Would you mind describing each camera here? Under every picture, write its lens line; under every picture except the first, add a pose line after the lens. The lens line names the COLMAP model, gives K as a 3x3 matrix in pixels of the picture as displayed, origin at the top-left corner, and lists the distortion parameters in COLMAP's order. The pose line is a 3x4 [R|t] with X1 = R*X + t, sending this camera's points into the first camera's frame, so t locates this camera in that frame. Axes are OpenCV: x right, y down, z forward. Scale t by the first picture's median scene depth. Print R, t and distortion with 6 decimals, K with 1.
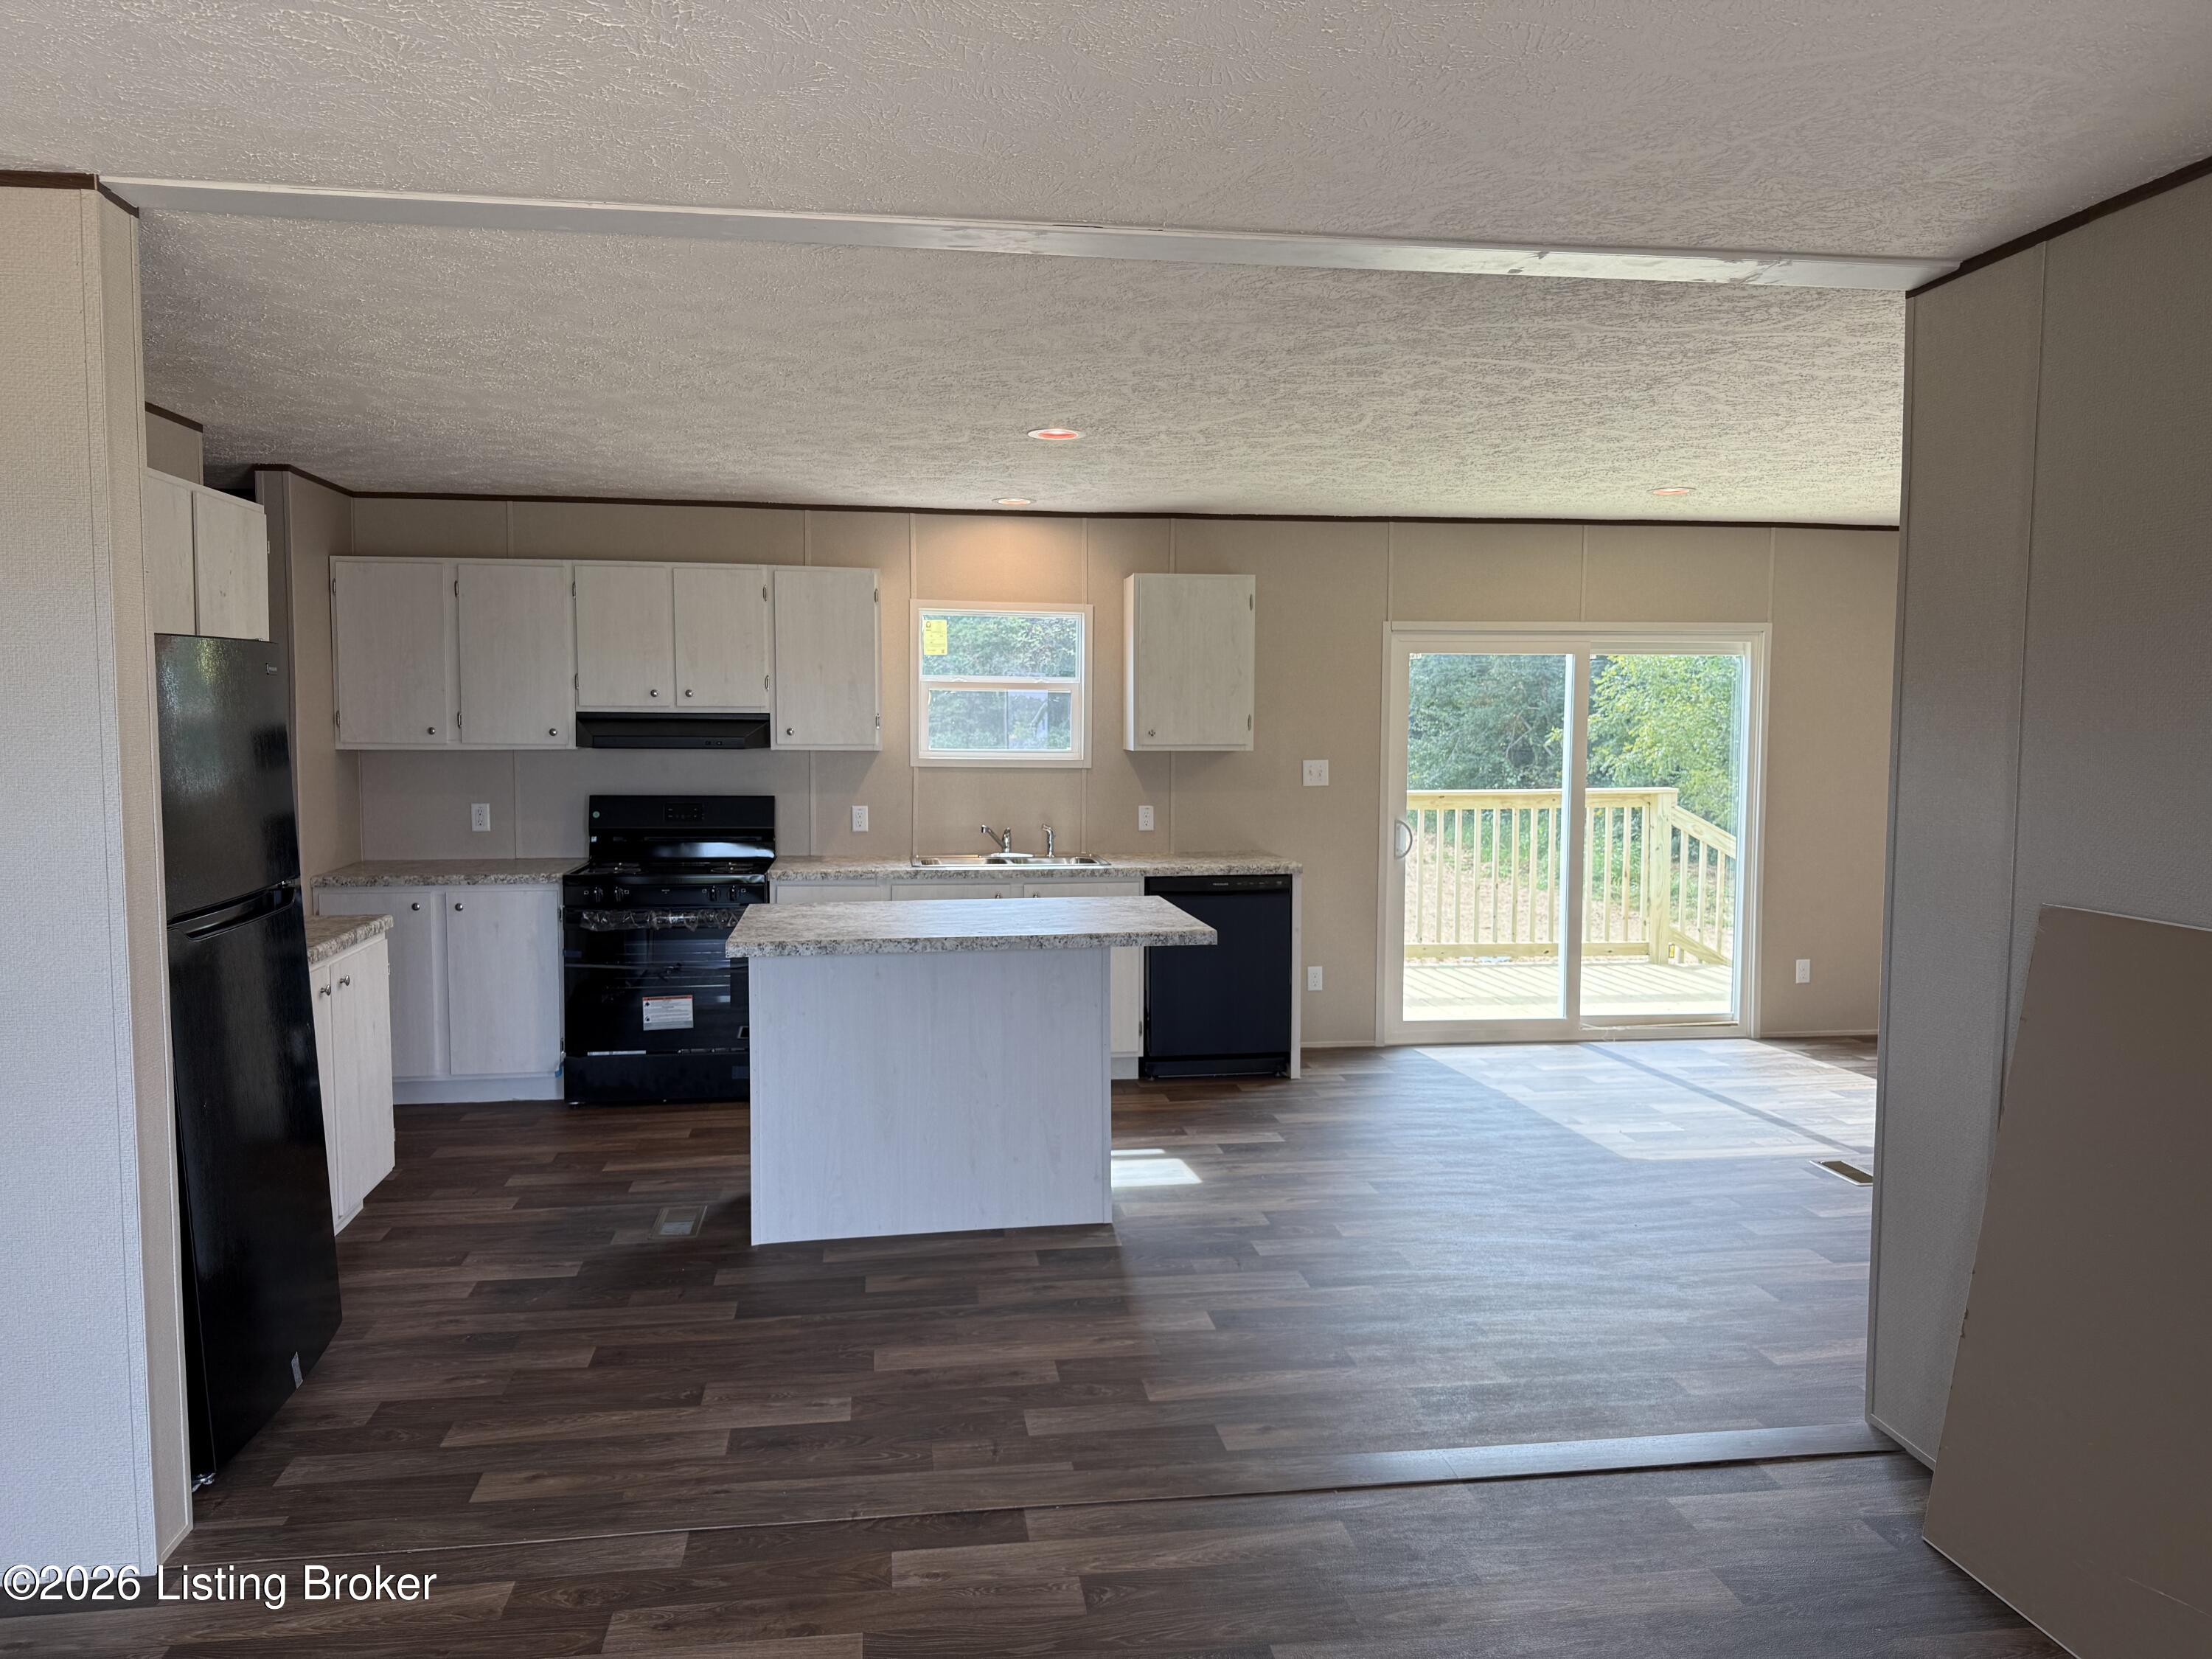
lens RADIAL K [[1565.0, 0, 1106.0], [0, 1565.0, 829.5], [0, 0, 1]] dist [0.068390, -0.001965]
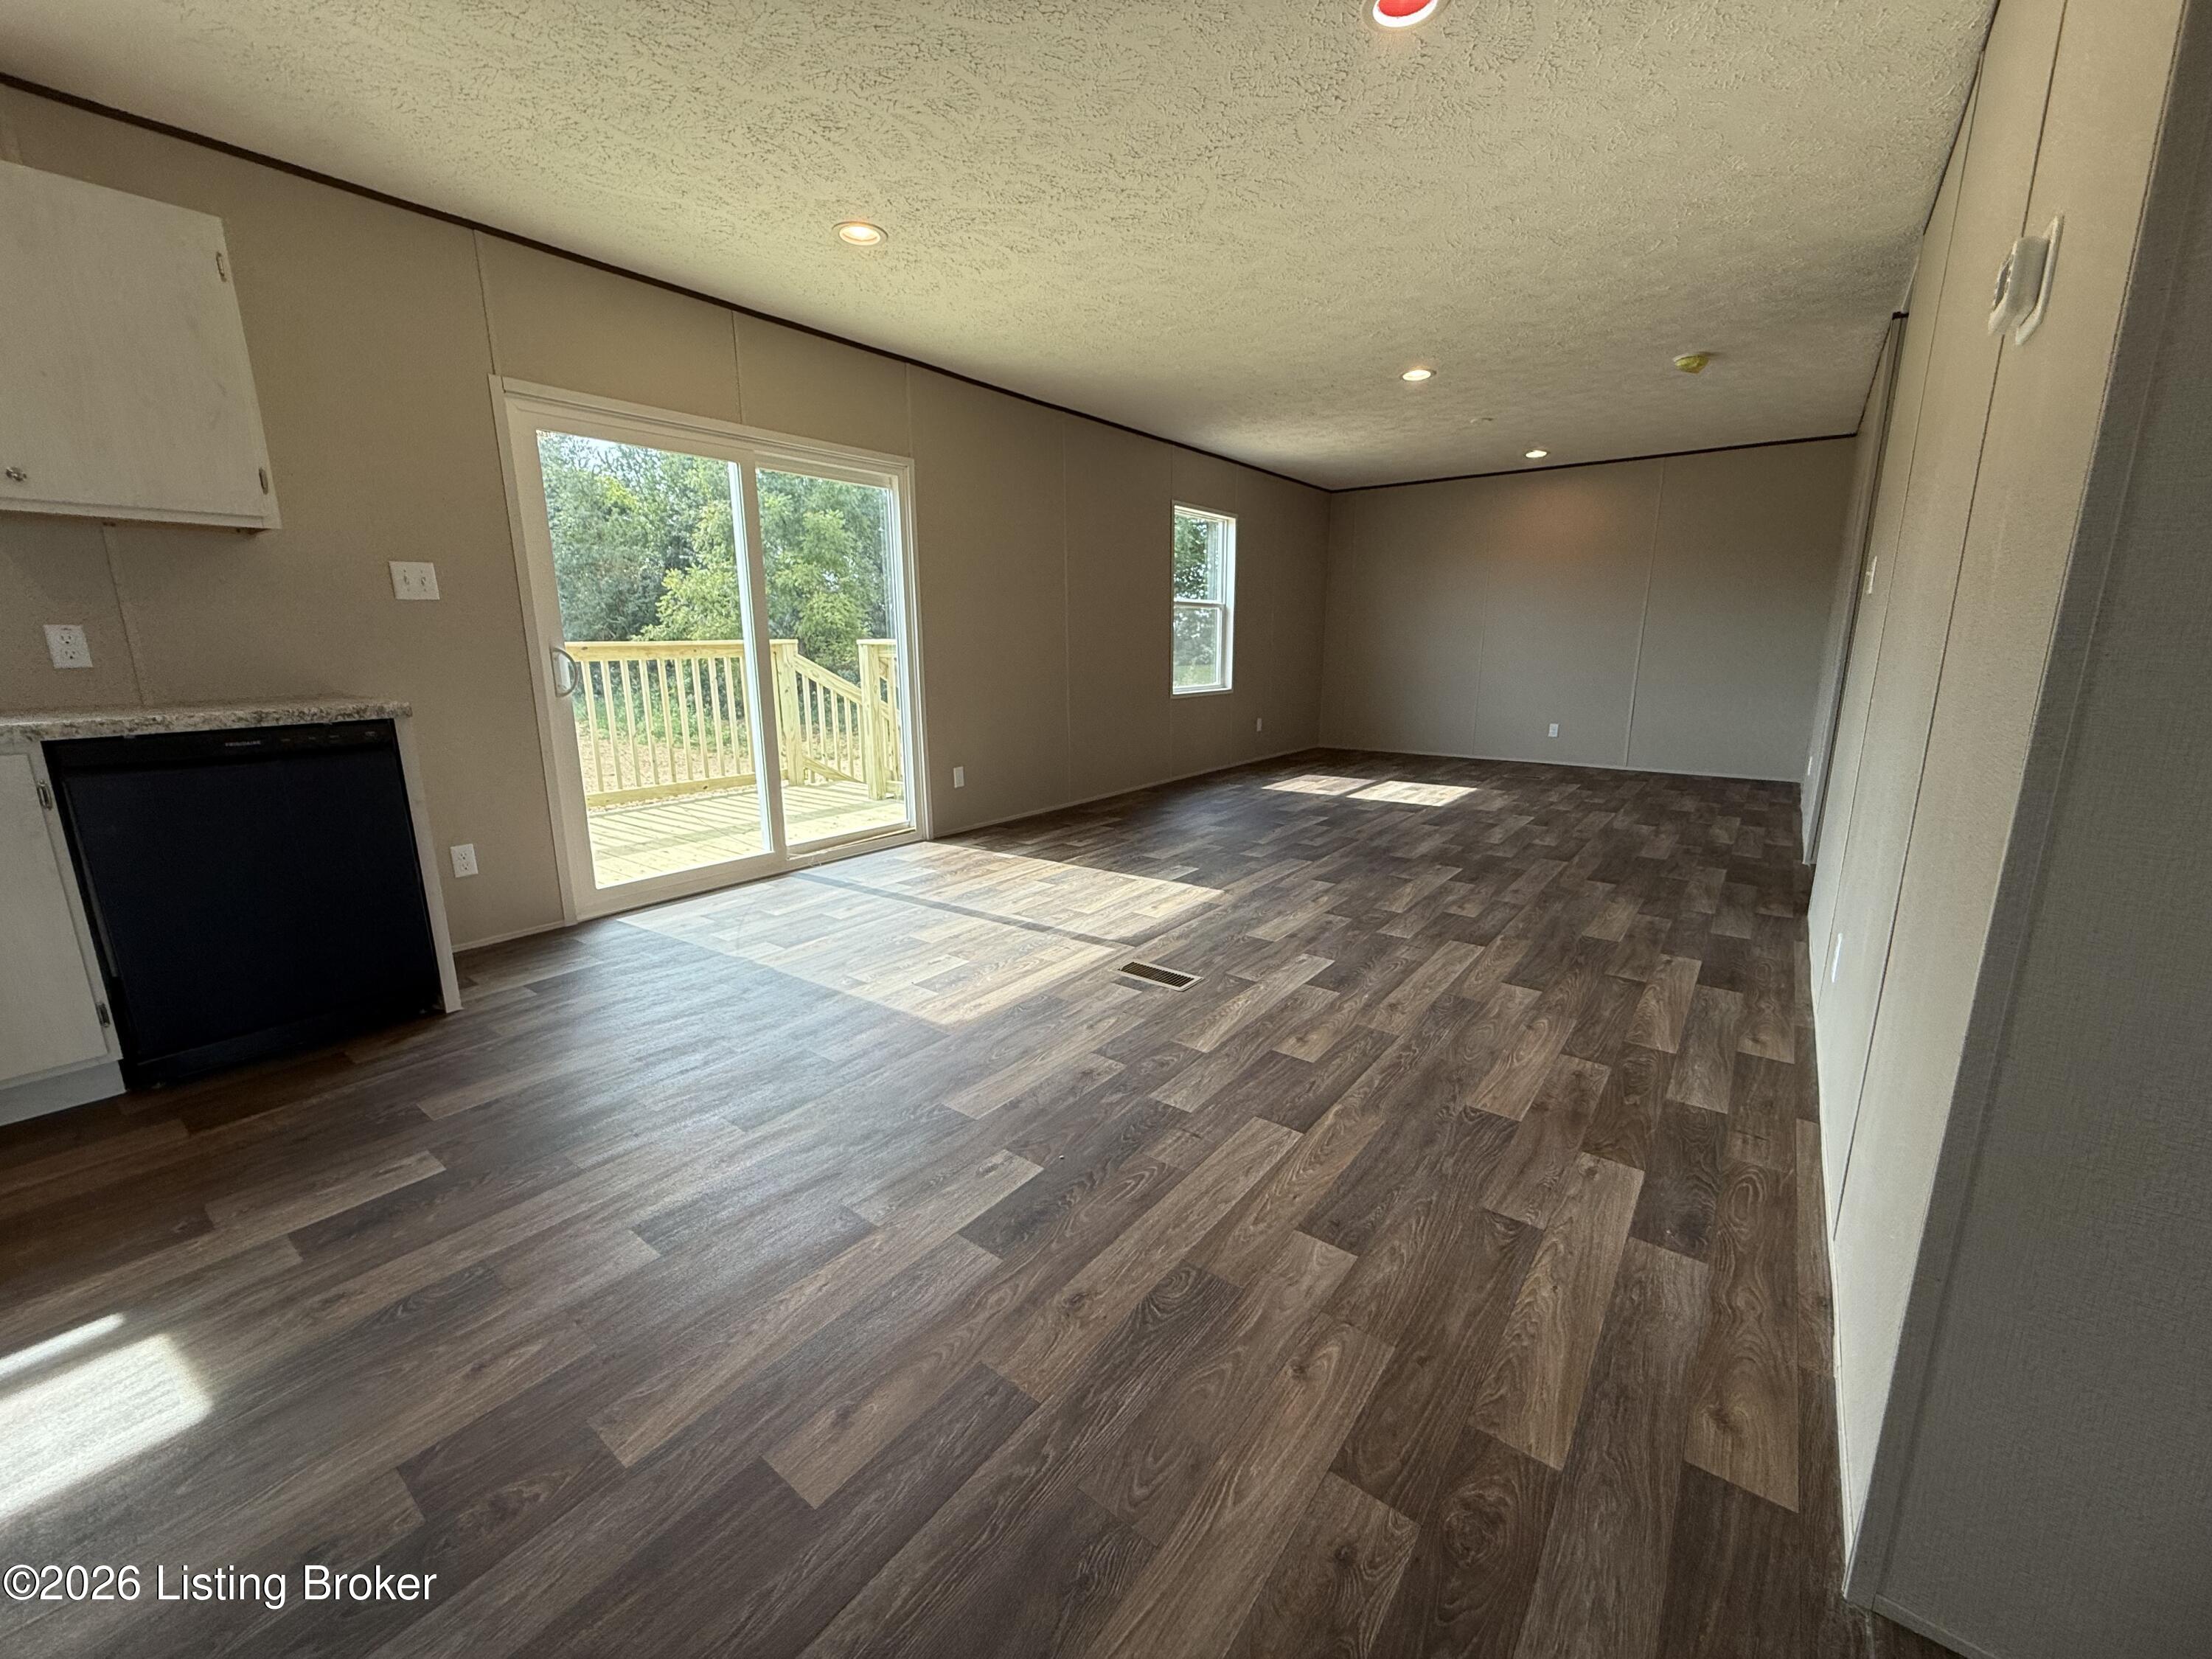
lens RADIAL K [[884.1, 0, 1093.8], [0, 884.1, 831.4], [0, 0, 1]] dist [0.001120, -0.000105]
pose [[0.724639, -0.154664, 0.671549, 0.073125], [0.057794, 0.984696, 0.164421, 0.030214], [-0.686701, -0.080335, 0.722487, 0.510922]]
